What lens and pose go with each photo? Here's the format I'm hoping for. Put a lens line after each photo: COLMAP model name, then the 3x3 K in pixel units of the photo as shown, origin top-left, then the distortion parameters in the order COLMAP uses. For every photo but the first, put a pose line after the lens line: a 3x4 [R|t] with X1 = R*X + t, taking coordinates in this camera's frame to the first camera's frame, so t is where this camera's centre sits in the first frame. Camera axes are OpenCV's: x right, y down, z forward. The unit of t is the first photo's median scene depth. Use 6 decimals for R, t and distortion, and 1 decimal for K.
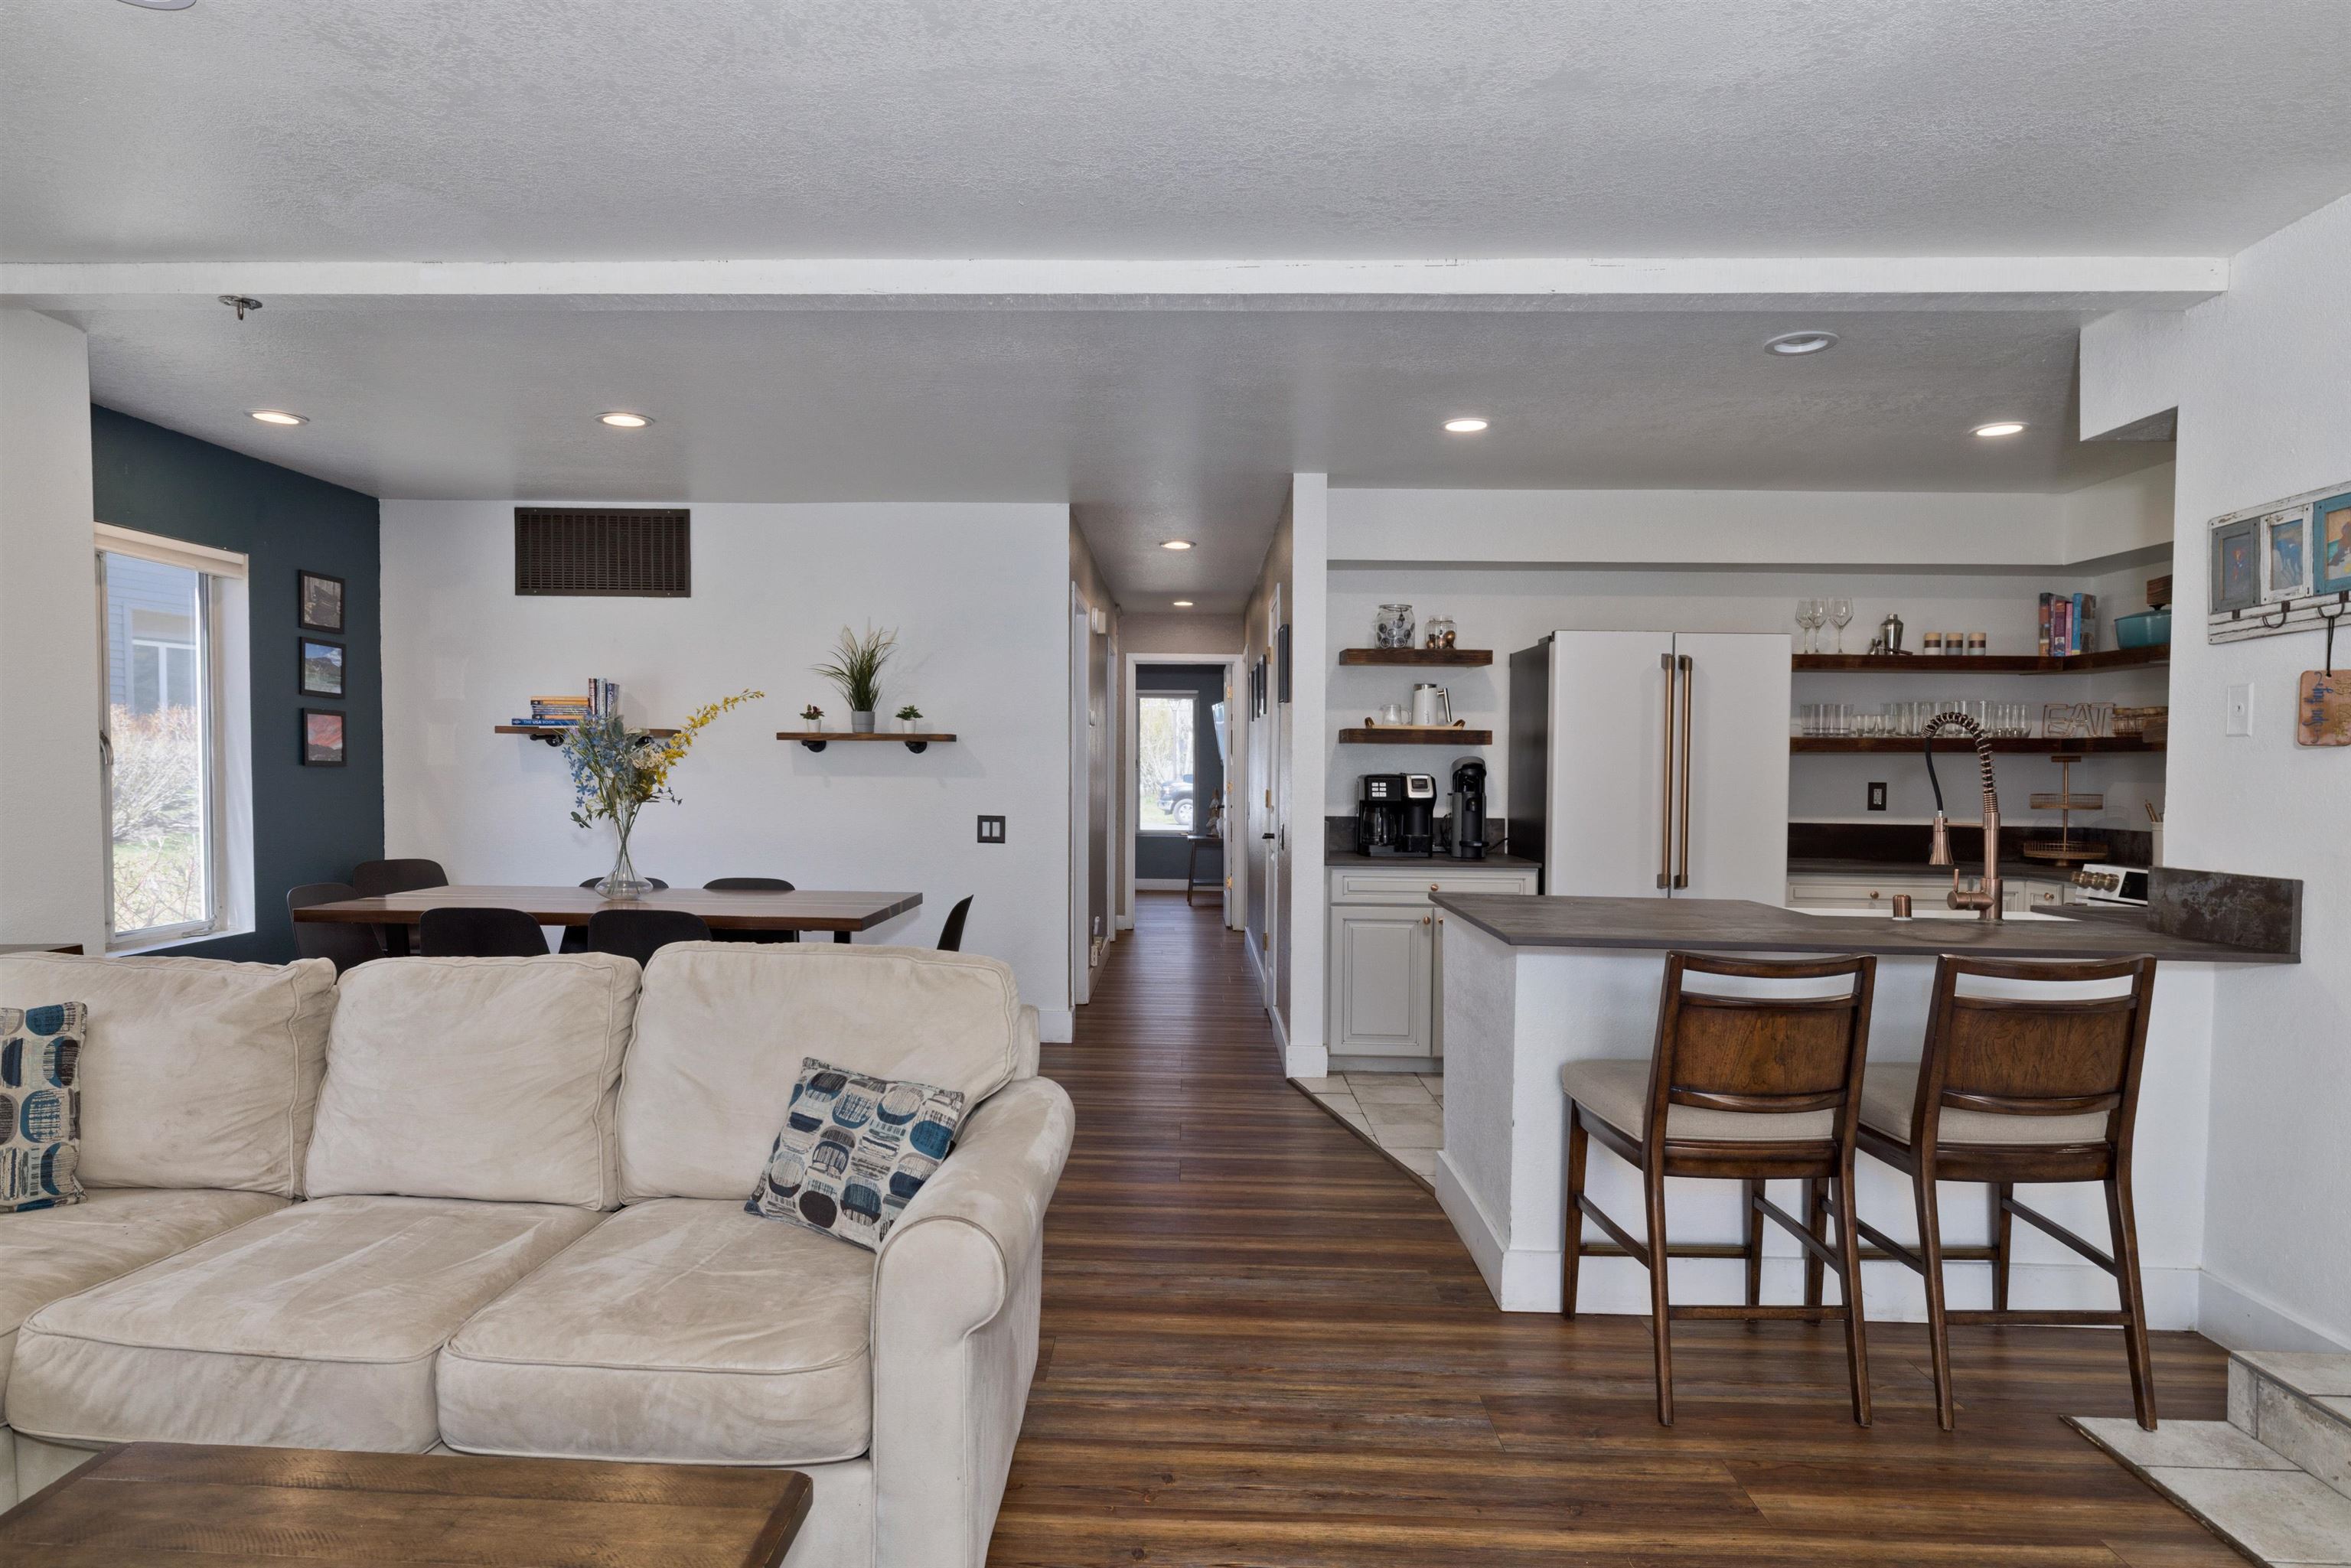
lens RADIAL K [[1371.1, 0, 1135.5], [0, 1371.1, 804.8], [0, 0, 1]] dist [0.002888, -0.003708]
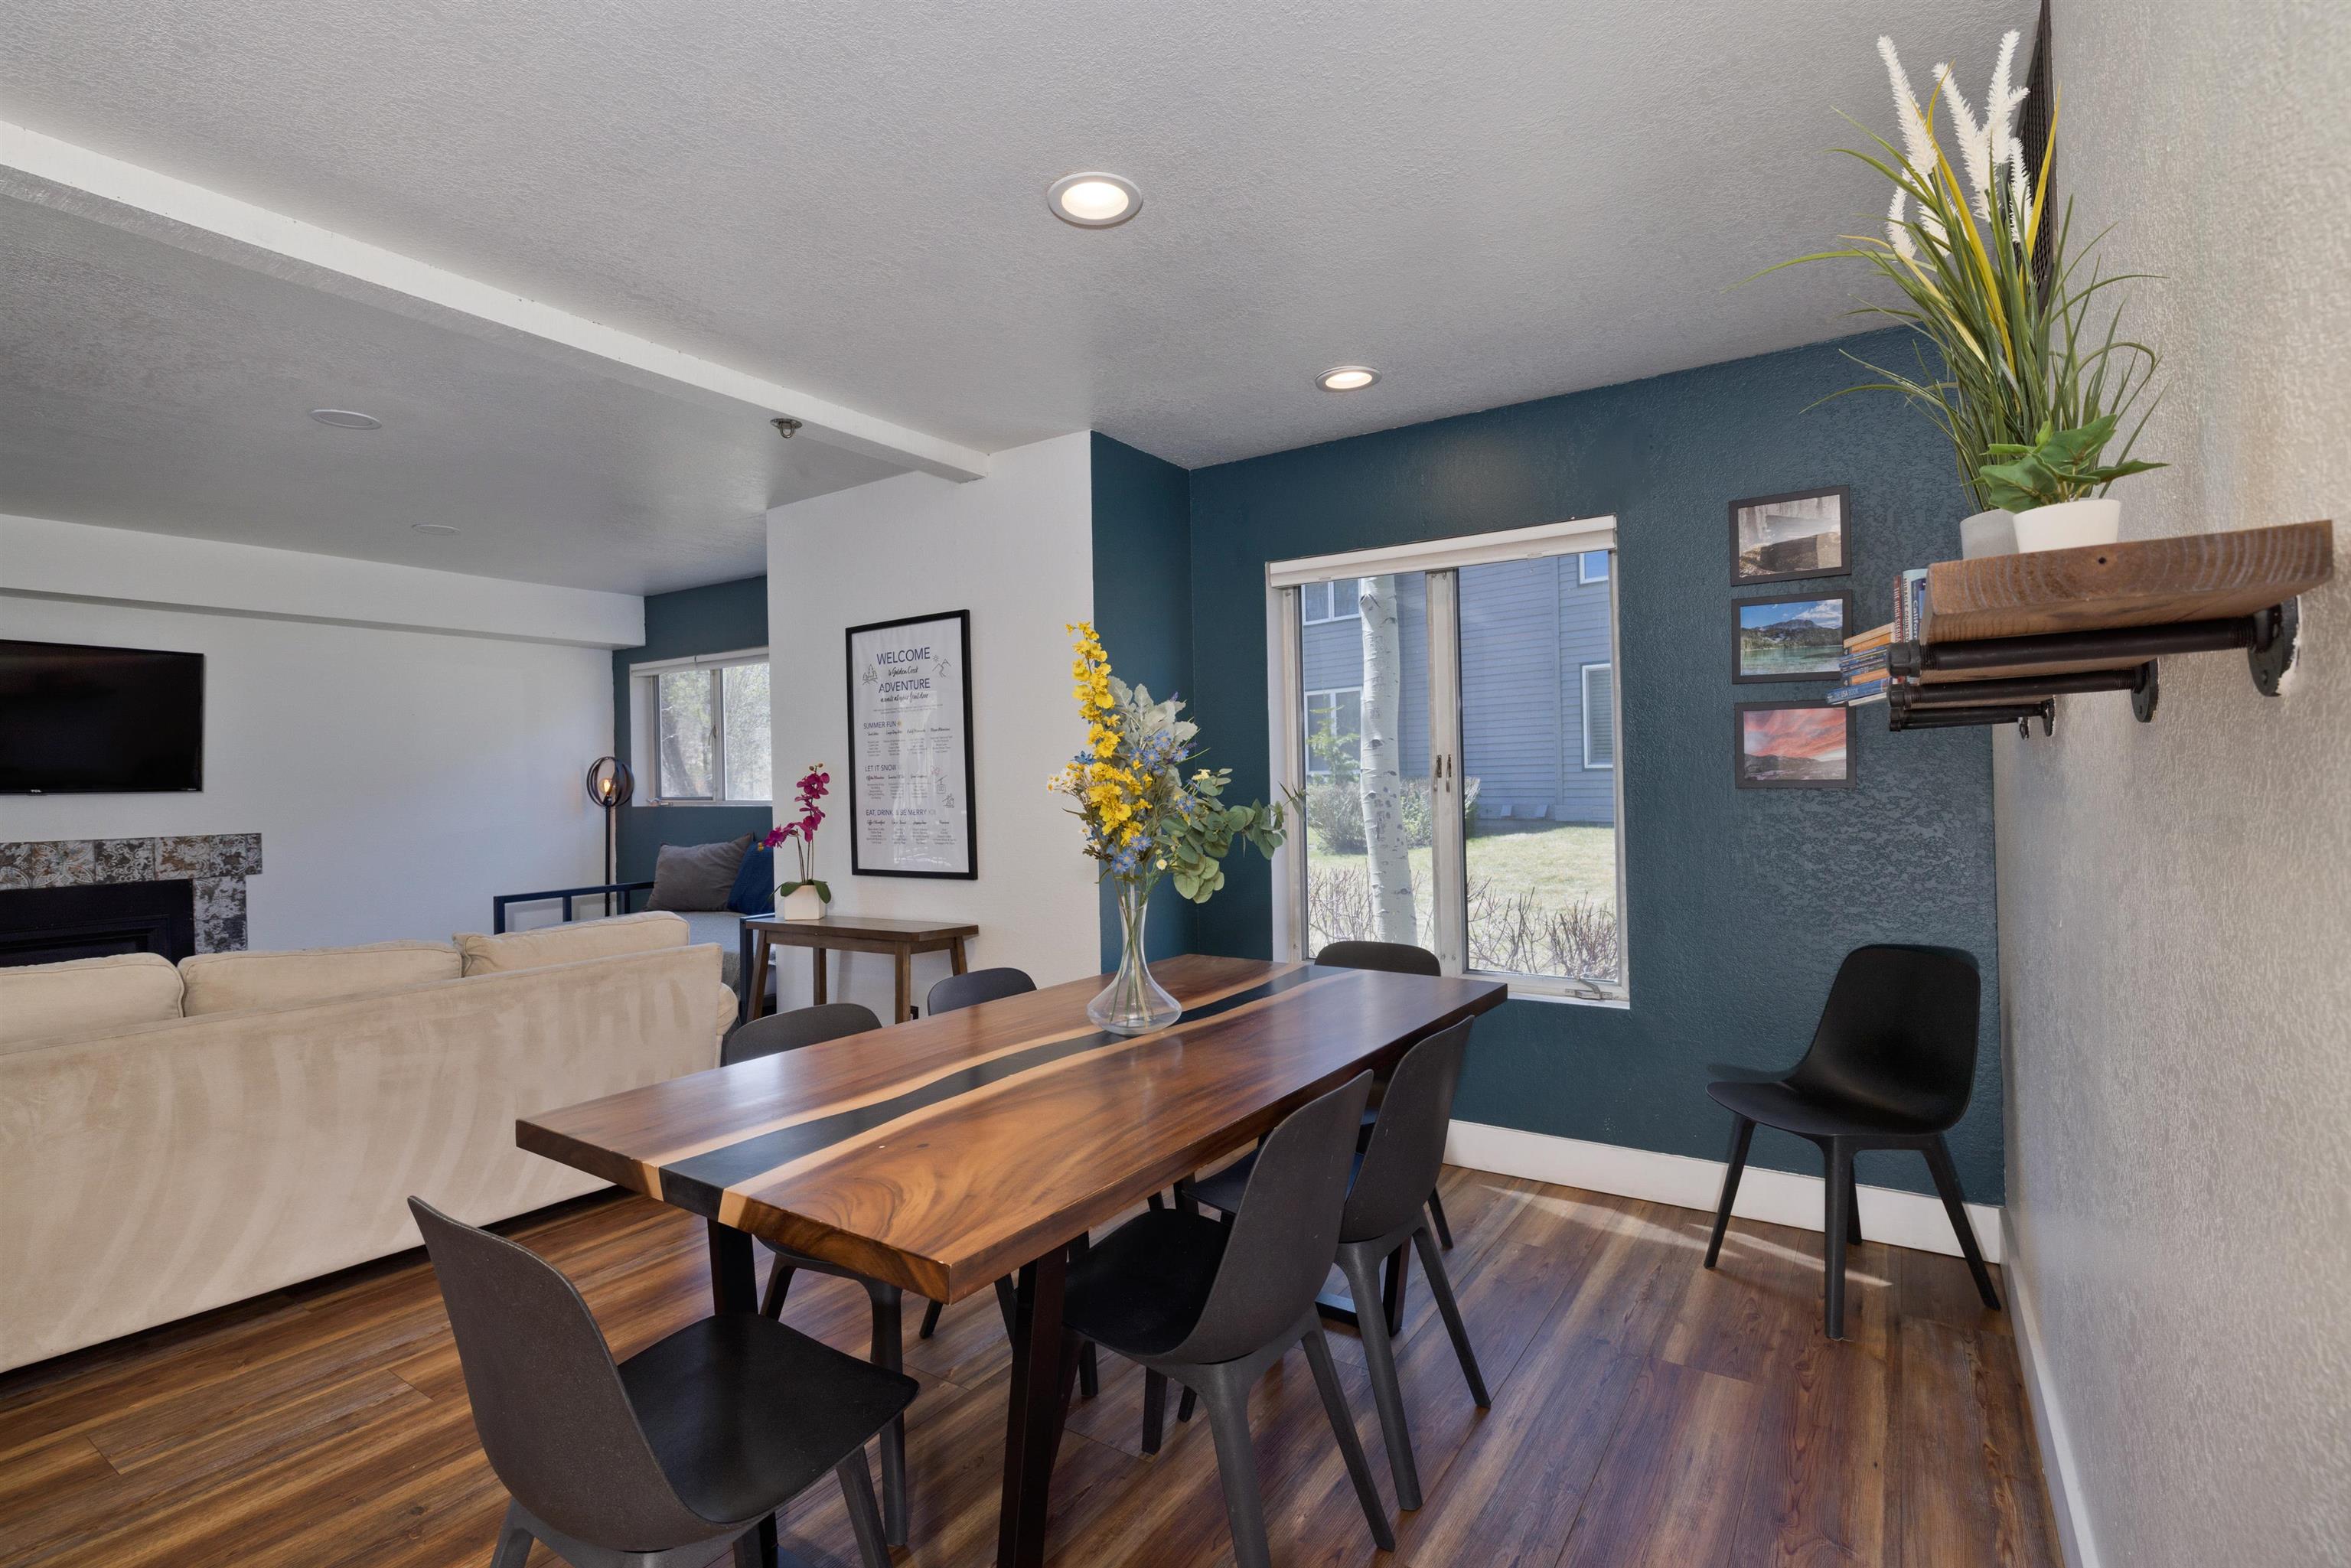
lens RADIAL K [[1093.1, 0, 1171.9], [0, 1093.1, 784.6], [0, 0, 1]] dist [-0.005229, 0.000452]
pose [[-0.524411, -0.002781, -0.851461, -0.000330], [-0.013385, 0.999898, 0.004977, -0.030821], [0.851360, 0.014007, -0.524395, 1.095800]]
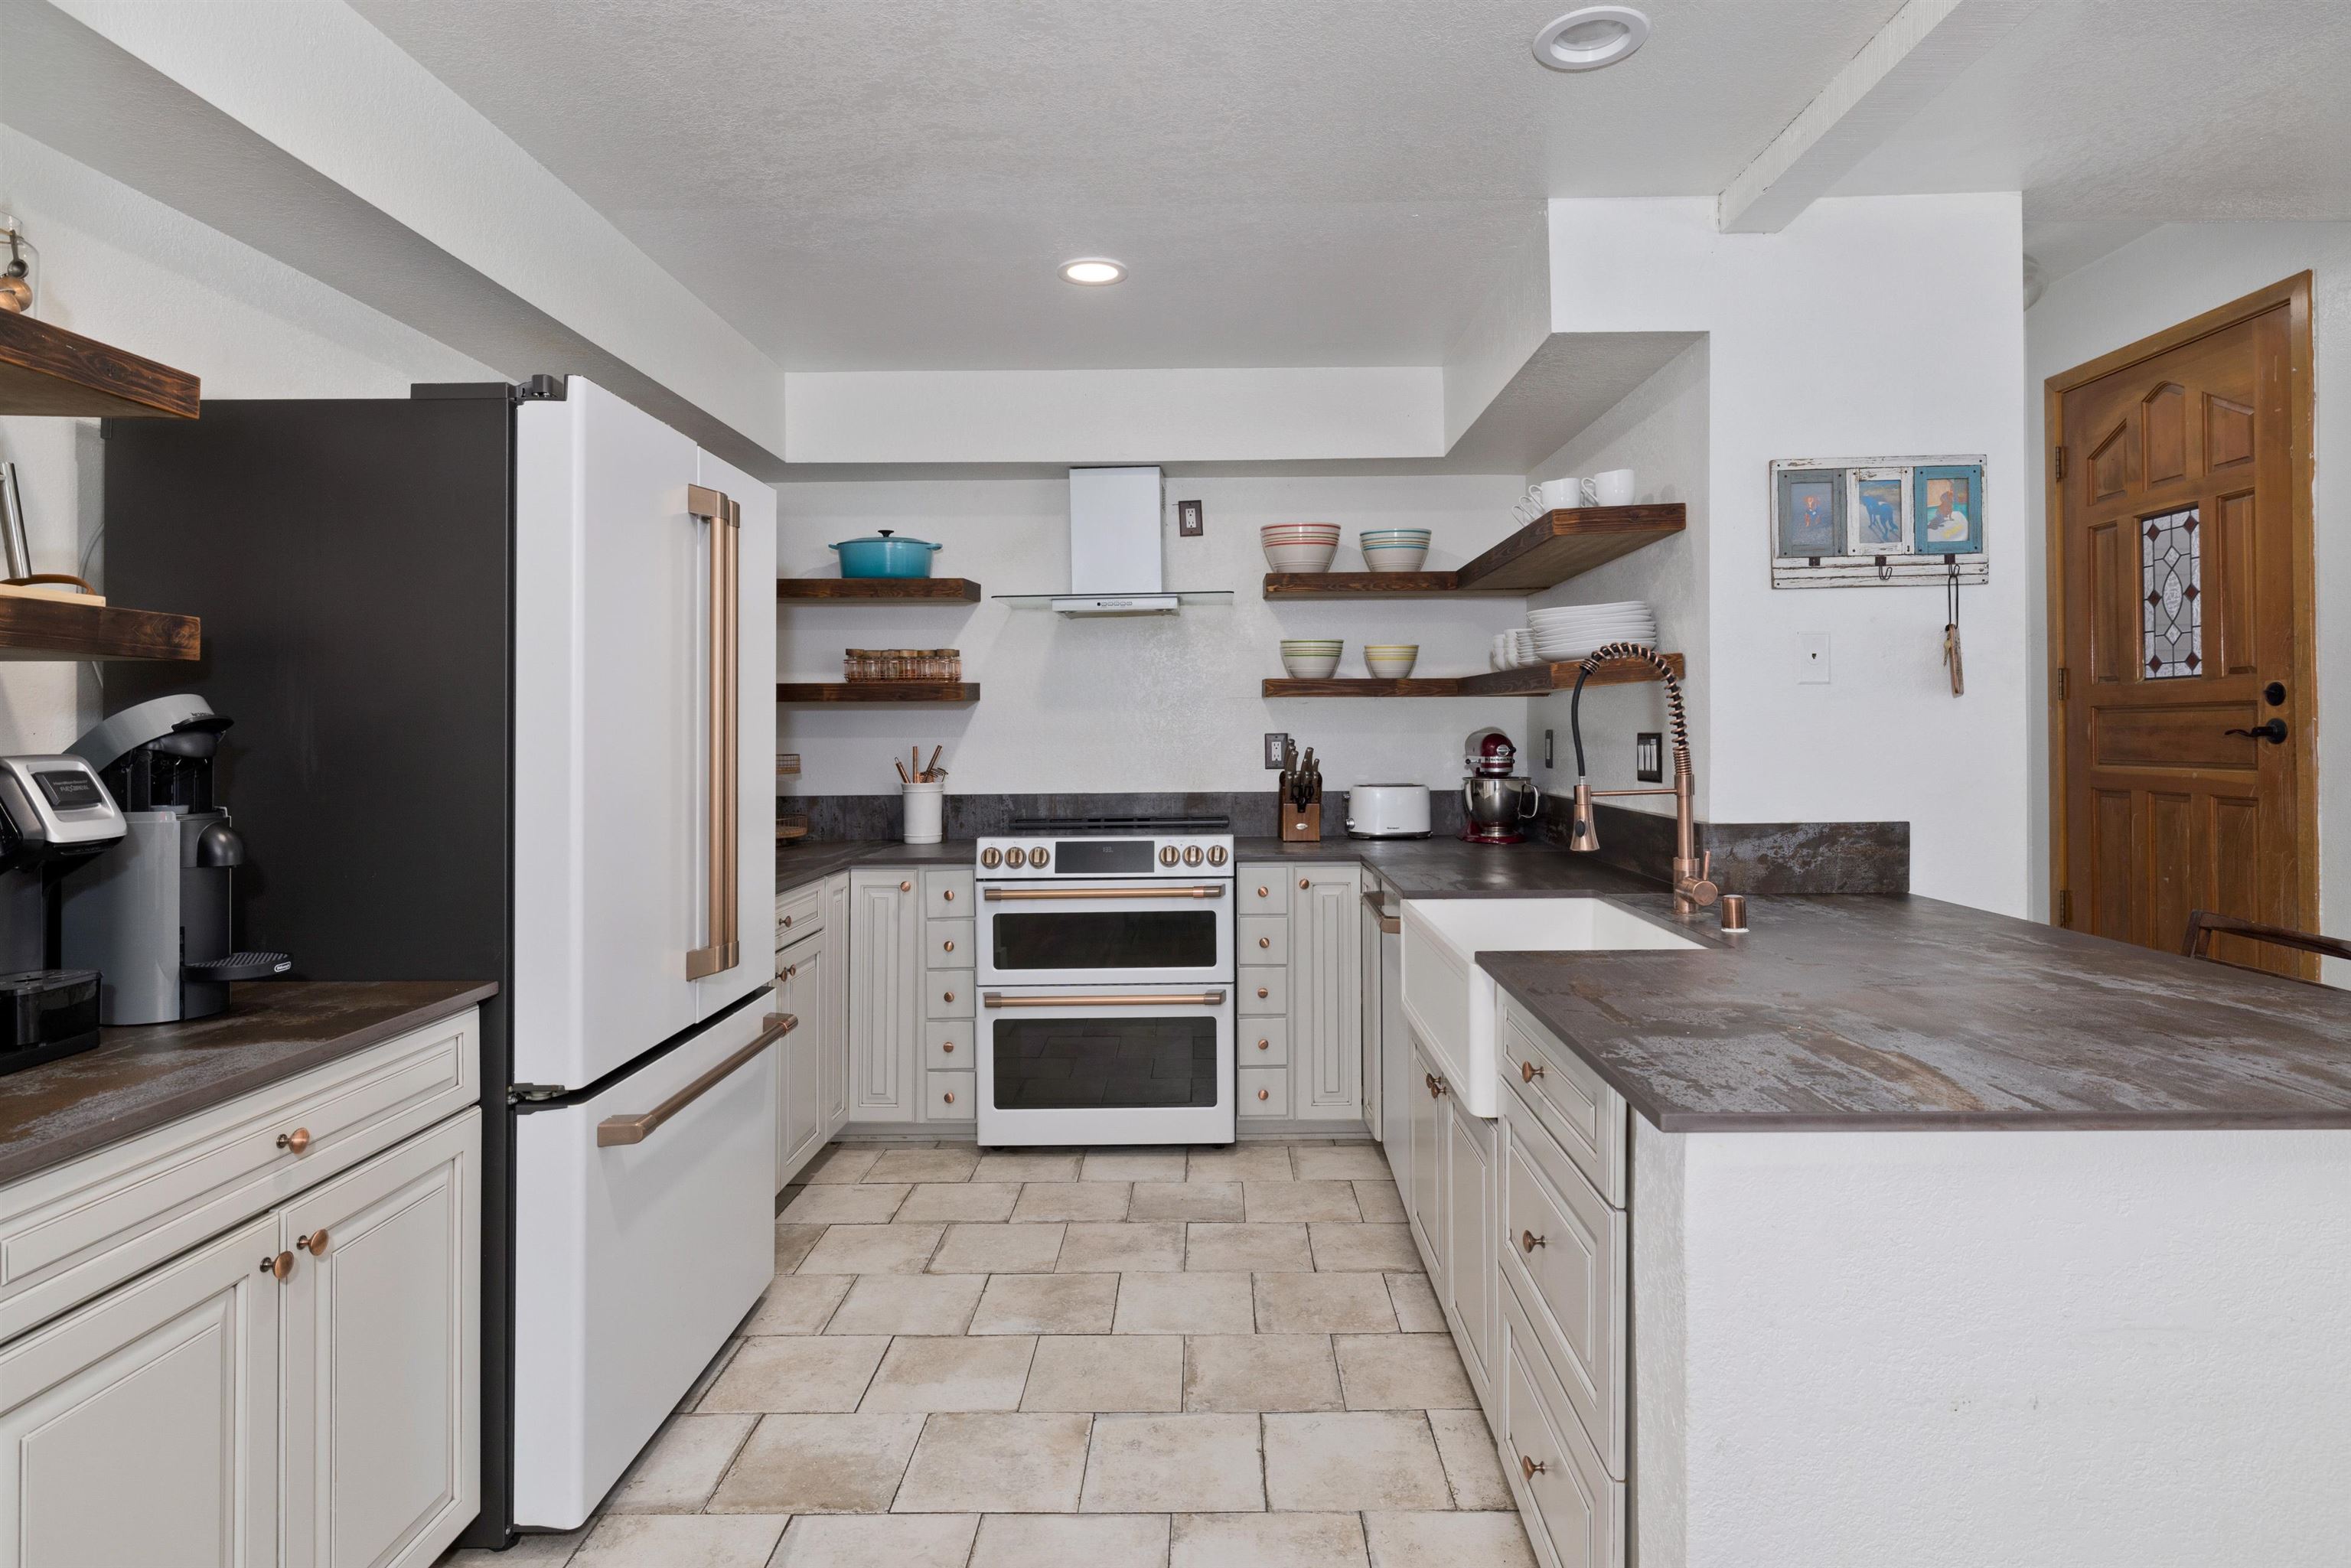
lens RADIAL K [[1280.9, 0, 1210.4], [0, 1280.9, 708.1], [0, 0, 1]] dist [-0.007303, 0.006484]
pose [[-0.032064, 0.006010, 0.999468, -0.060683], [0.033756, 0.999418, -0.004926, -0.023775], [-0.998916, 0.033580, -0.032248, 0.815911]]
